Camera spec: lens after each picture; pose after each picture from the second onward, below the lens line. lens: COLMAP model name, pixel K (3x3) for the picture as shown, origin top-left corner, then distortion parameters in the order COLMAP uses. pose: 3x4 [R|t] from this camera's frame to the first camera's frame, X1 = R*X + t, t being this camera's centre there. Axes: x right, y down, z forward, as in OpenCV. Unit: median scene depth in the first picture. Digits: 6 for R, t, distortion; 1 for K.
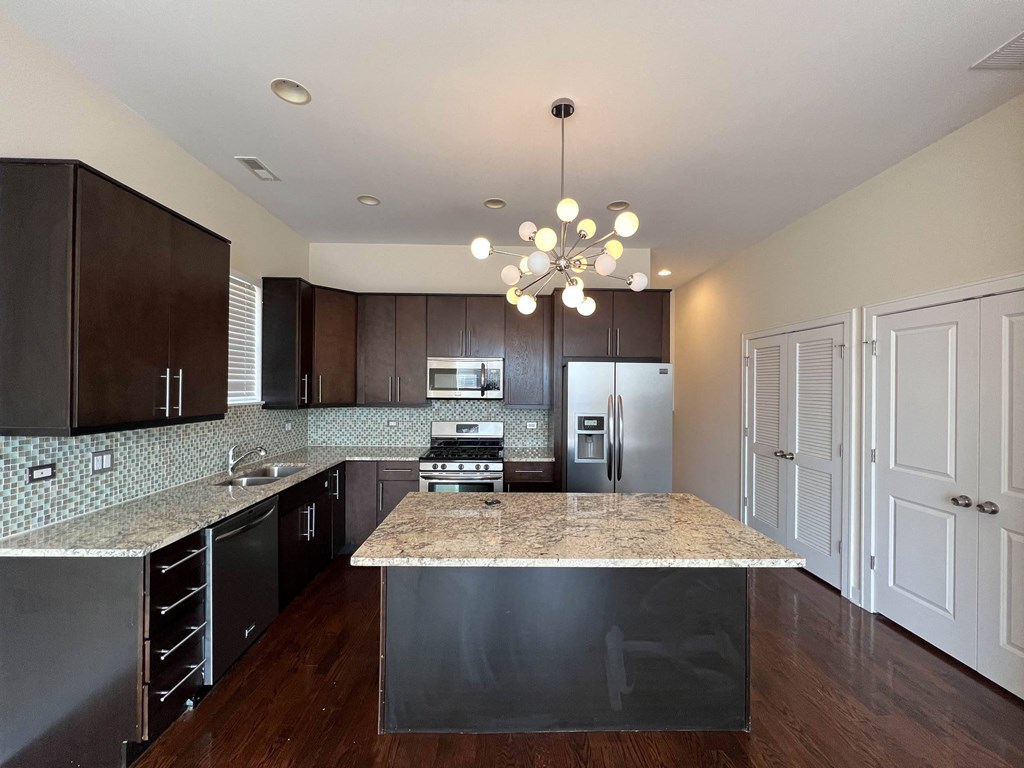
lens RADIAL K [[409.0, 0, 512.0], [0, 409.0, 384.0], [0, 0, 1]] dist [-0.000754, 0.000075]
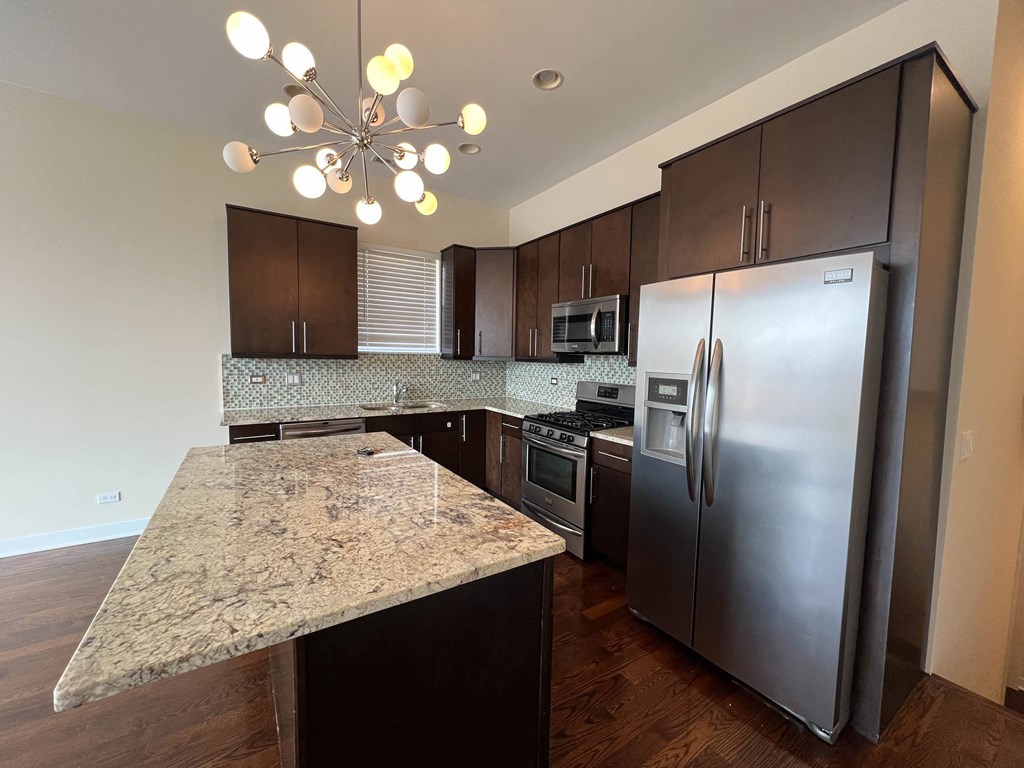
lens RADIAL K [[409.0, 0, 512.0], [0, 409.0, 384.0], [0, 0, 1]] dist [-0.000754, 0.000075]
pose [[0.527145, 0.062879, -0.847446, 0.790728], [-0.011548, 0.997697, 0.066845, 0.073176], [0.849697, -0.025451, 0.526657, 0.744061]]
